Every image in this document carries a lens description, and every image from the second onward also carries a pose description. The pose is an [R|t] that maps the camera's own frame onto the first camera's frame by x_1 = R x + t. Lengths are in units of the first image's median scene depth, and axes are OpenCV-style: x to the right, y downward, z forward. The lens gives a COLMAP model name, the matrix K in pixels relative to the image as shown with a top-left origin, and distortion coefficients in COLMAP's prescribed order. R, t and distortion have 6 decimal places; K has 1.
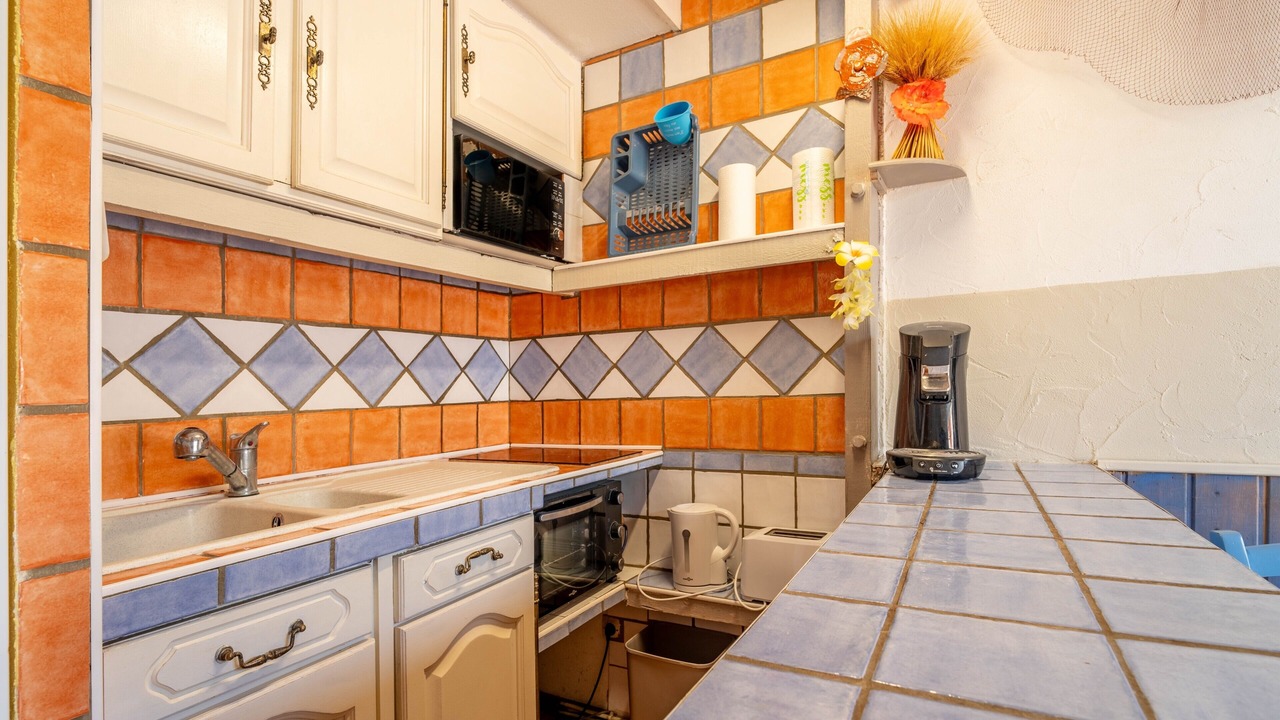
lens RADIAL K [[607.0, 0, 659.5], [0, 607.0, 376.8], [0, 0, 1]] dist [-0.005476, -0.003153]
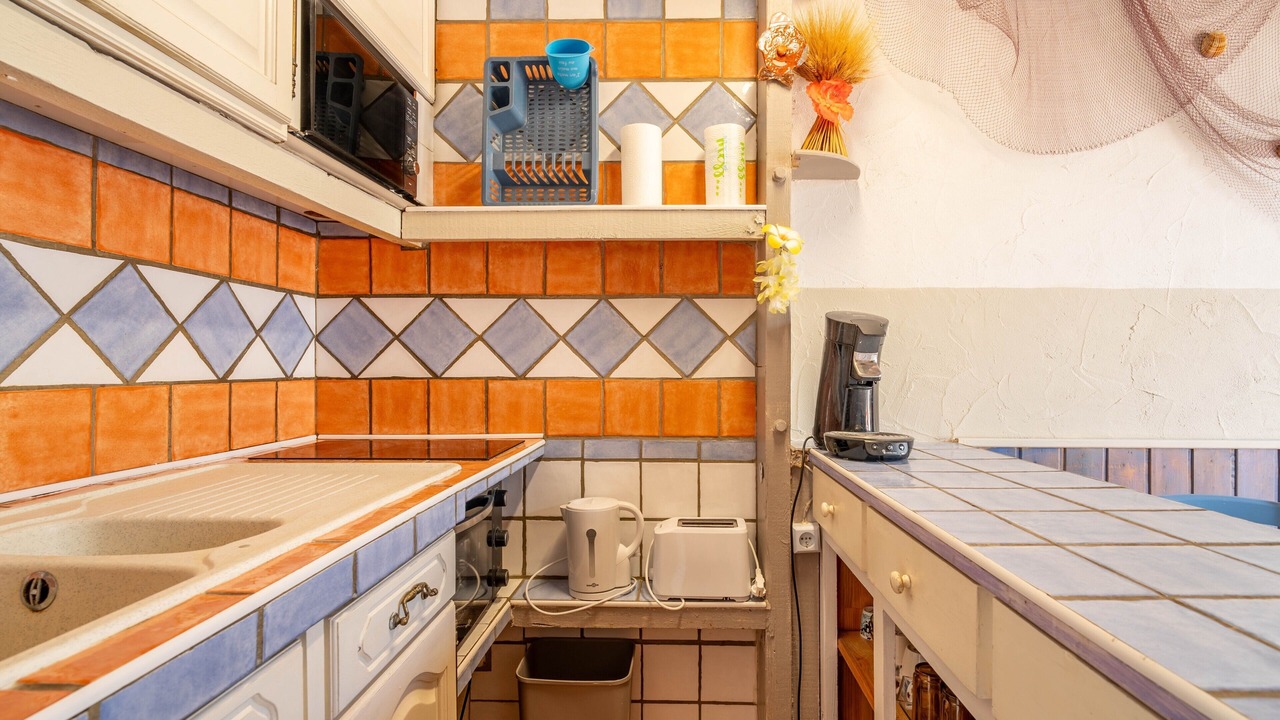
lens RADIAL K [[607.0, 0, 673.0], [0, 607.0, 366.7], [0, 0, 1]] dist [-0.005476, -0.003153]
pose [[0.886817, 0.029304, 0.461192, -0.251608], [-0.034475, 0.999402, 0.002791, 0.011138], [-0.460834, -0.018375, 0.887296, 0.166450]]
